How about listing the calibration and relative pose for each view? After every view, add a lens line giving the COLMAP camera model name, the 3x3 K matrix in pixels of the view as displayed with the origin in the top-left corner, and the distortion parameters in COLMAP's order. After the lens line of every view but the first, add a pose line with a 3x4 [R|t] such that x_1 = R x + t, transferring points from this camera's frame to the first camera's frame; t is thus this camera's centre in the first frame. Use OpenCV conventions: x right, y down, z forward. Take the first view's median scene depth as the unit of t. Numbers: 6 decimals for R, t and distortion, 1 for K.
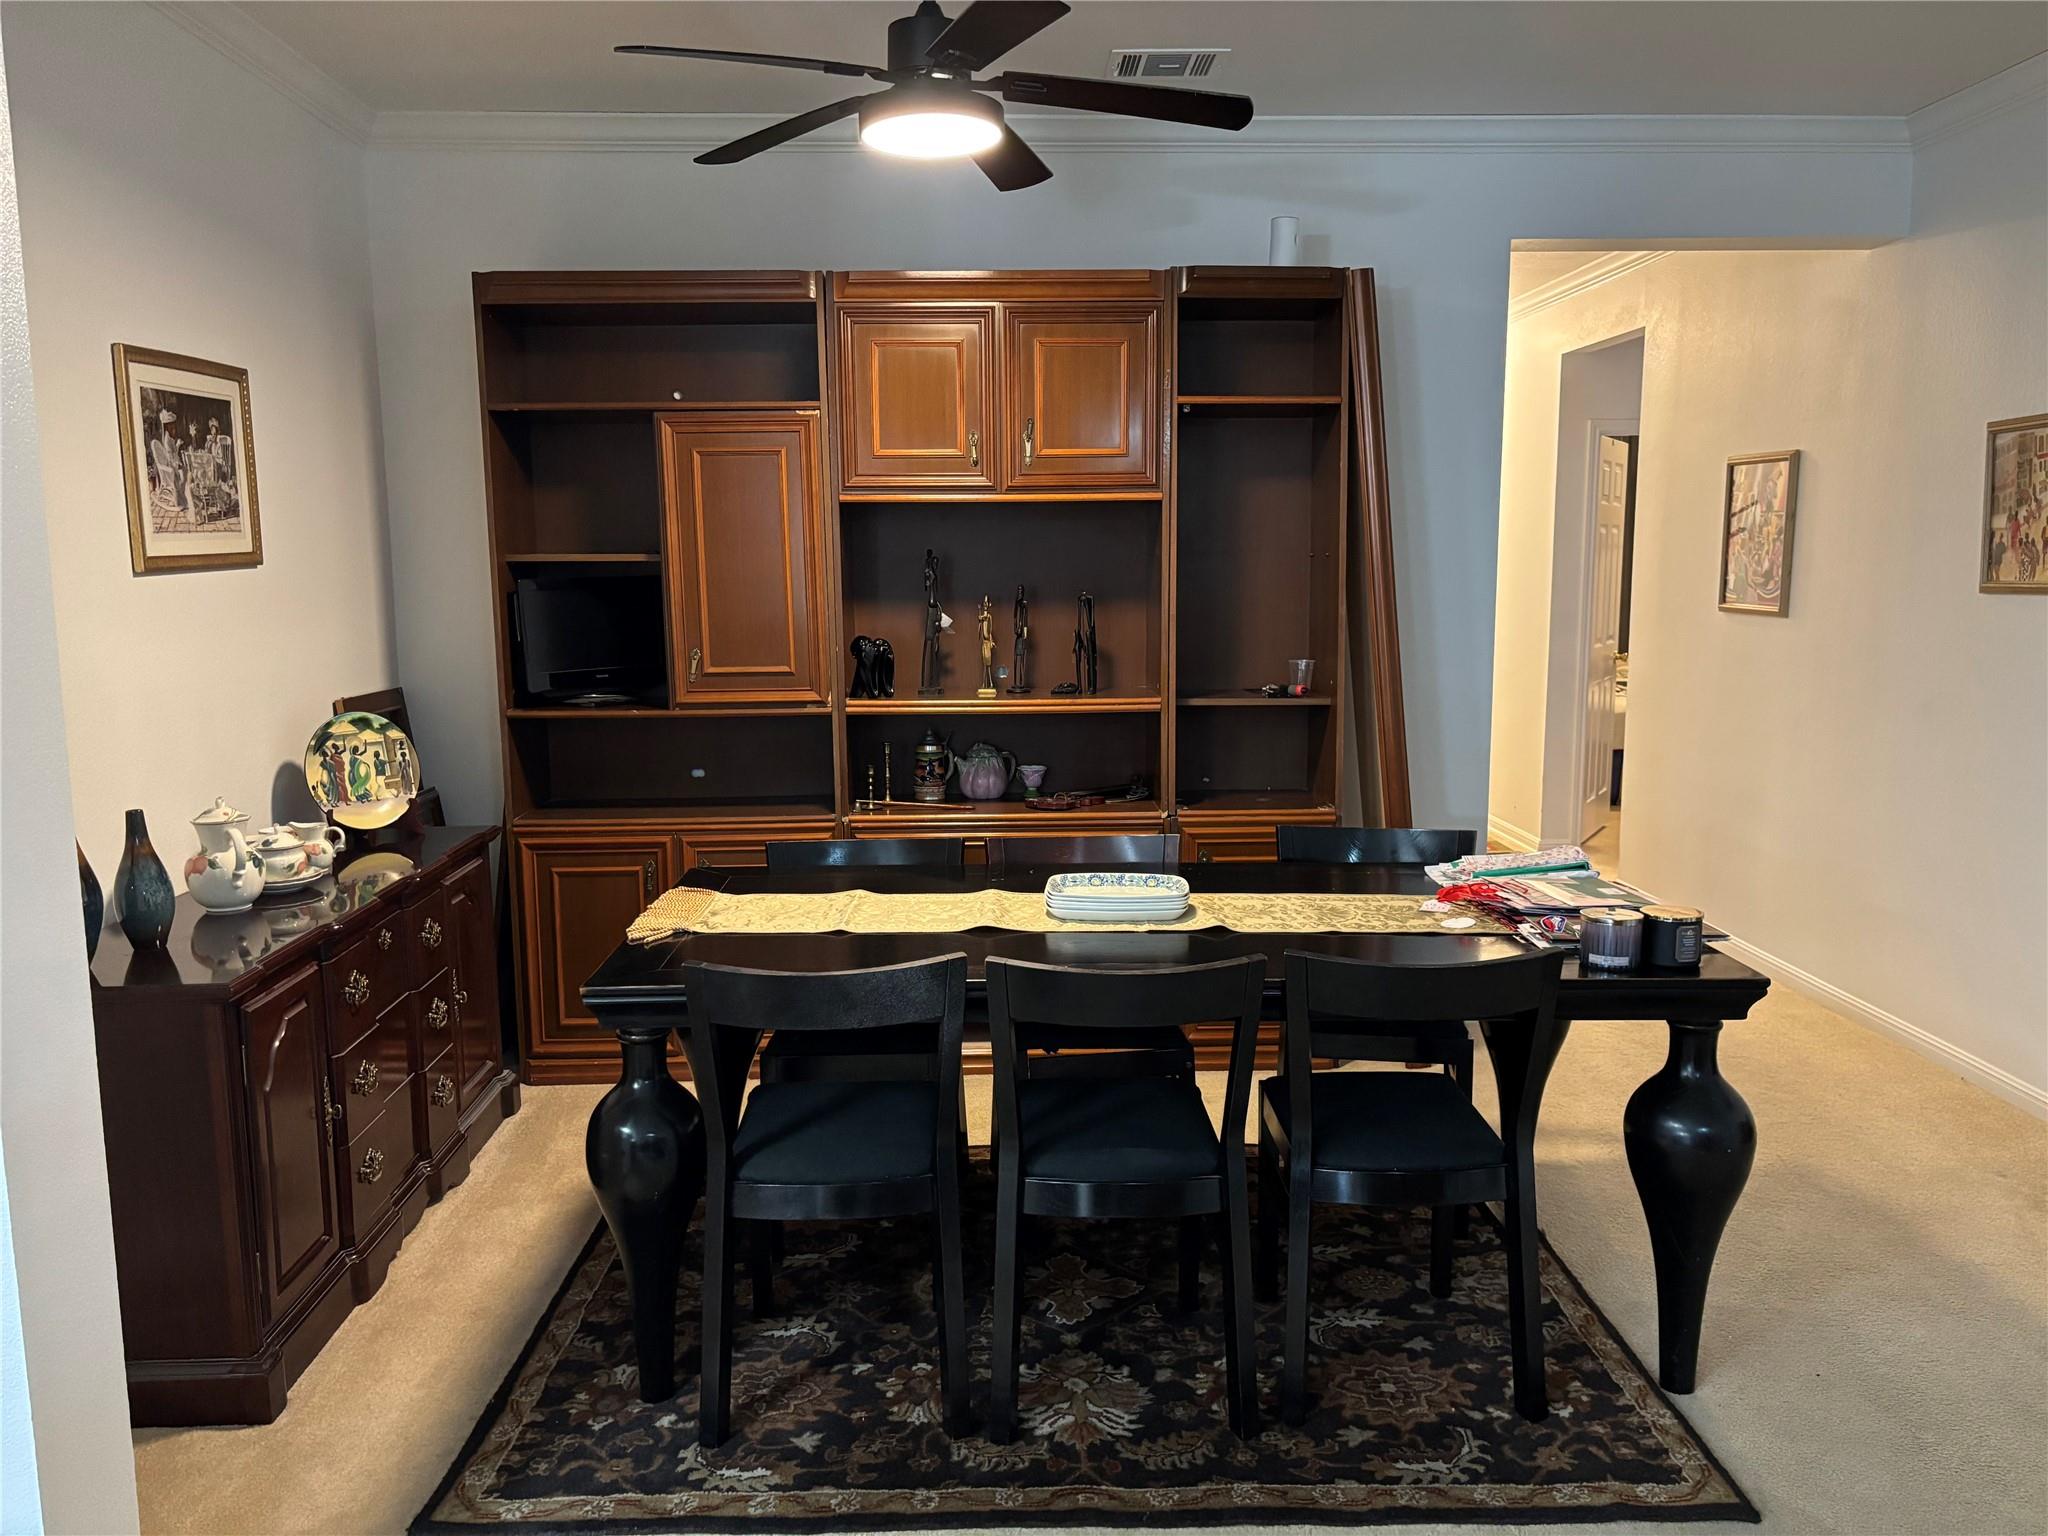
lens RADIAL K [[1568.7, 0, 1024.0], [0, 1568.7, 768.0], [0, 0, 1]] dist [0.130596, -0.179479]
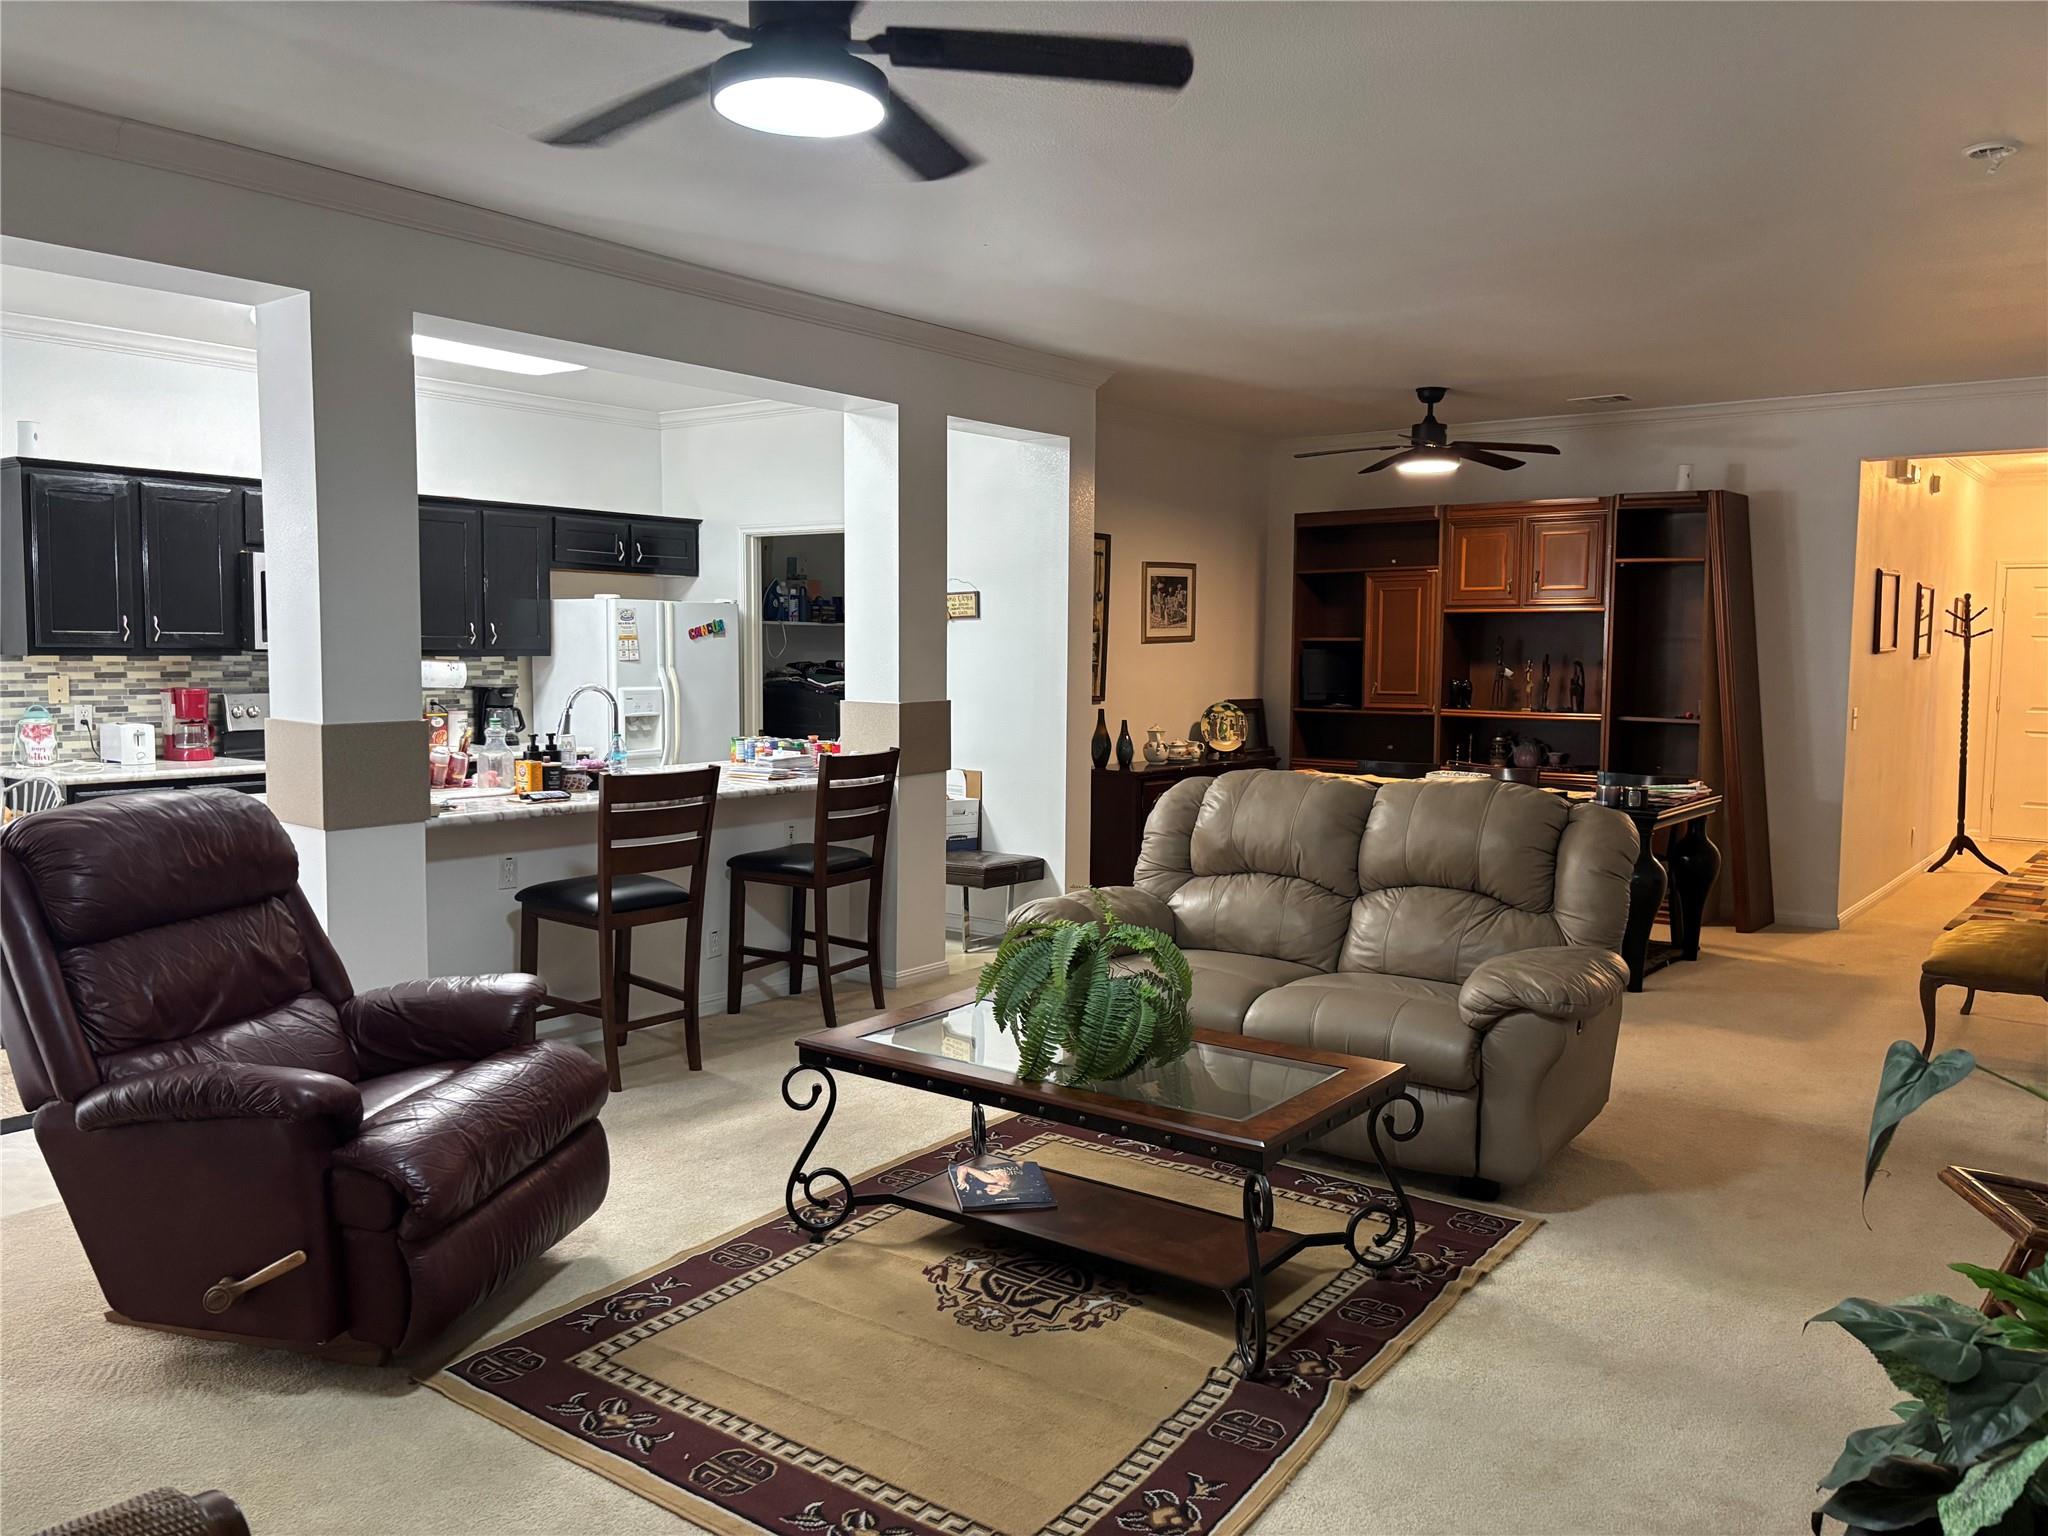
lens RADIAL K [[1568.7, 0, 1024.0], [0, 1568.7, 768.0], [0, 0, 1]] dist [0.130596, -0.179479]
pose [[0.777701, 0.067550, -0.624995, 0.864326], [-0.101055, 0.994714, -0.018237, 0.141884], [0.620459, 0.077342, 0.780416, -1.063174]]
